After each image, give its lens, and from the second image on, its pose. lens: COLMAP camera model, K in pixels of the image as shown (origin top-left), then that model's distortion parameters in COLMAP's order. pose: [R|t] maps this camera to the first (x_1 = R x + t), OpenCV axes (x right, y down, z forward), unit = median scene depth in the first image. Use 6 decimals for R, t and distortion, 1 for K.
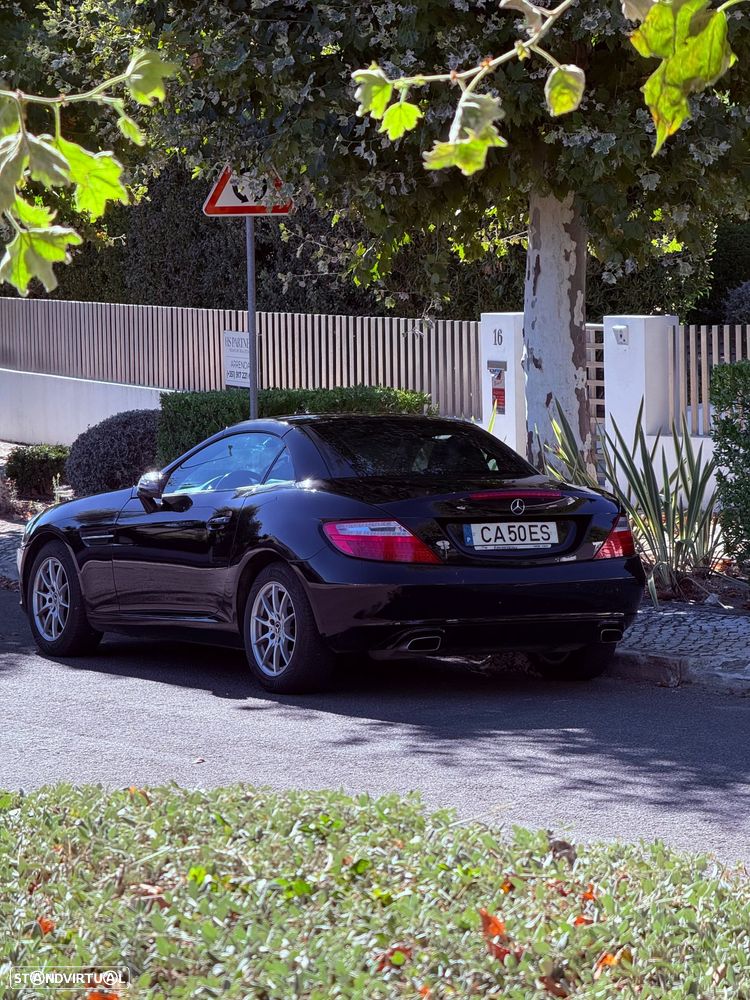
lens RADIAL K [[5707.3, 0, 375.0], [0, 5707.3, 500.0], [0, 0, 1]] dist [0.416849, -1.881747]
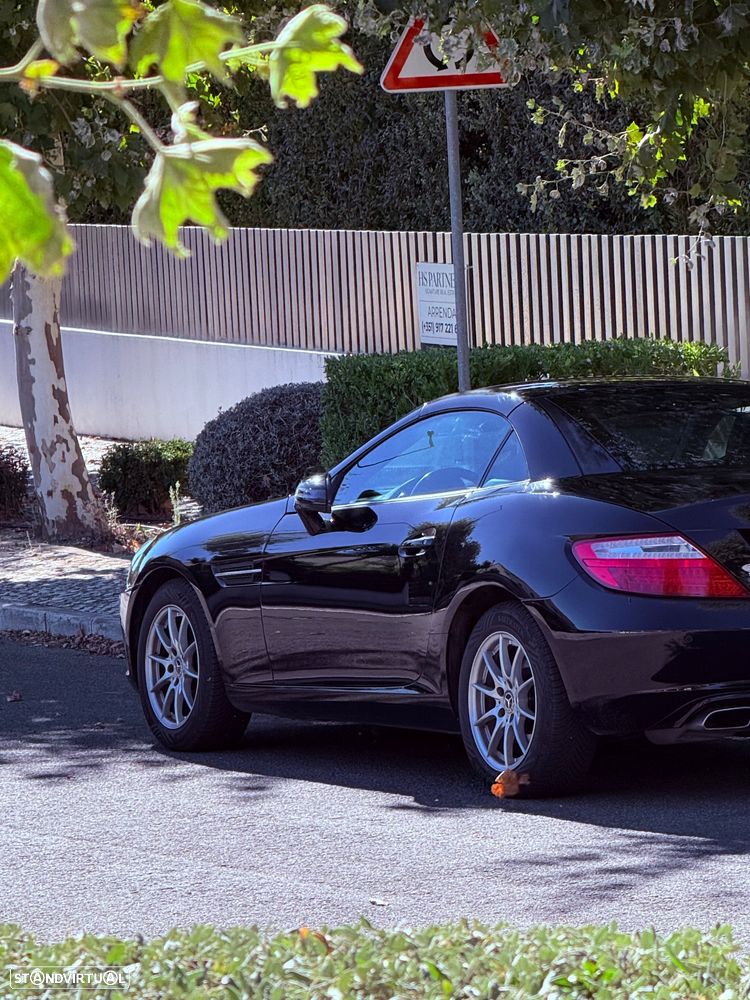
lens RADIAL K [[6493.1, 0, 374.3], [0, 6493.1, 572.2], [0, 0, 1]] dist [0.347602, 15.756637]
pose [[0.997222, -0.026393, -0.069659, 0.020891], [0.029896, 0.998315, 0.049740, -0.031200], [0.068229, -0.051684, 0.996330, 0.235865]]
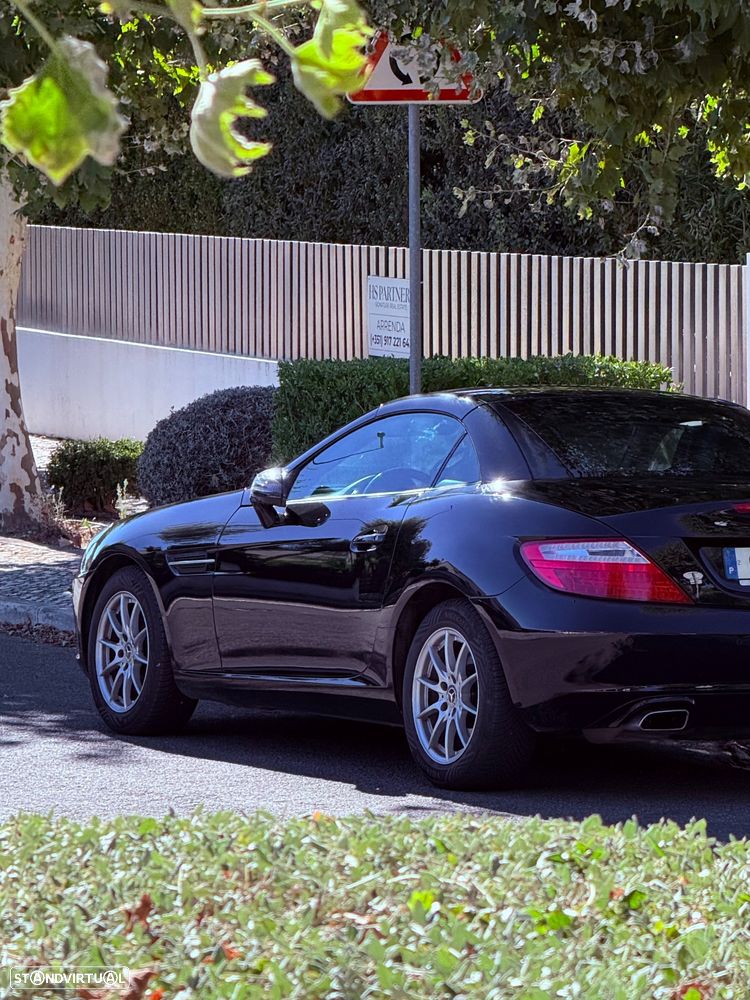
lens RADIAL K [[7222.9, 0, 375.1], [0, 7222.9, 534.3], [0, 0, 1]] dist [0.826878, -27.668127]
pose [[0.998943, 0.014825, -0.043507, 0.011471], [-0.013788, 0.999616, 0.024043, -0.017923], [0.043846, -0.023418, 0.998764, 0.124508]]
